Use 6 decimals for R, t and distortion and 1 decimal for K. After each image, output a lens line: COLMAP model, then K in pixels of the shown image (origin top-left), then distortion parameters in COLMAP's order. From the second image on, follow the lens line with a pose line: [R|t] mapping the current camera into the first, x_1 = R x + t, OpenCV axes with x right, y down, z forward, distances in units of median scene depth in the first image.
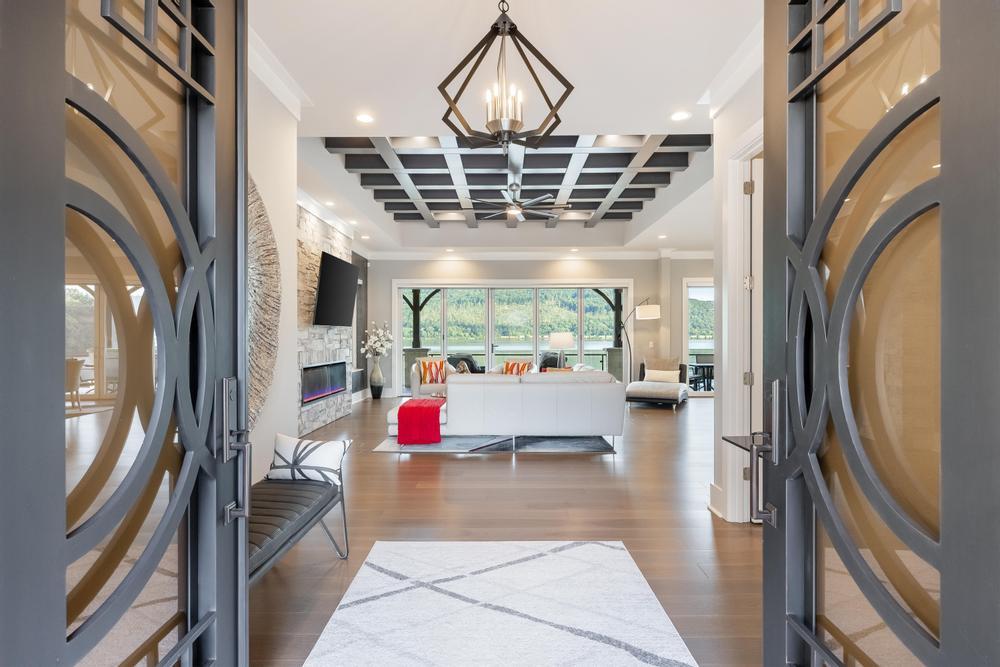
lens RADIAL K [[550.4, 0, 500.0], [0, 550.4, 333.5], [0, 0, 1]] dist [0.000997, 0.000032]
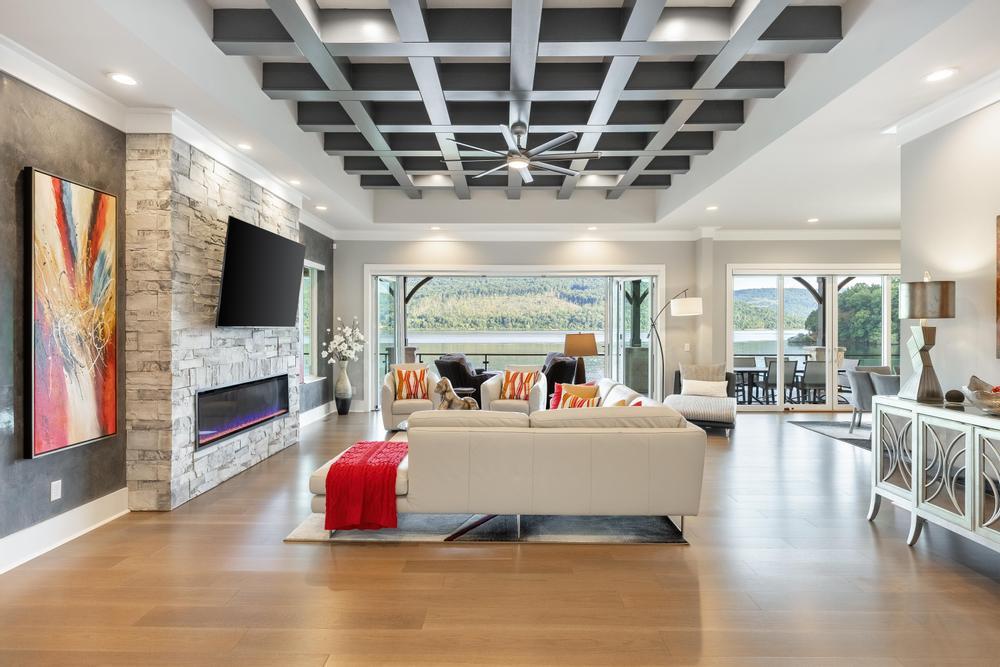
lens RADIAL K [[537.4, 0, 496.7], [0, 537.4, 328.3], [0, 0, 1]] dist [0.000040, -0.000129]
pose [[0.999977, 0.003182, -0.005957, 0.002229], [-0.003135, 0.999964, 0.007835, -0.014272], [0.005982, -0.007816, 0.999952, 0.248491]]
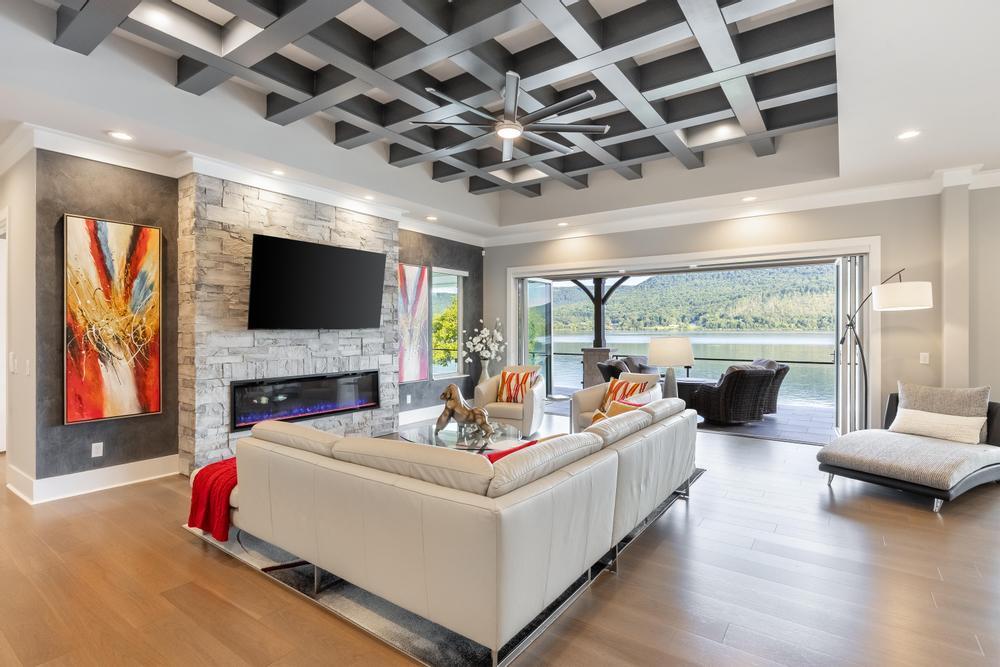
lens RADIAL K [[482.8, 0, 495.1], [0, 482.8, 325.9], [0, 0, 1]] dist [-0.003933, -0.000378]
pose [[0.813139, -0.000805, -0.582068, 0.242044], [0.002370, 0.999995, 0.001928, -0.014479], [0.582064, -0.002947, 0.813137, 0.451775]]
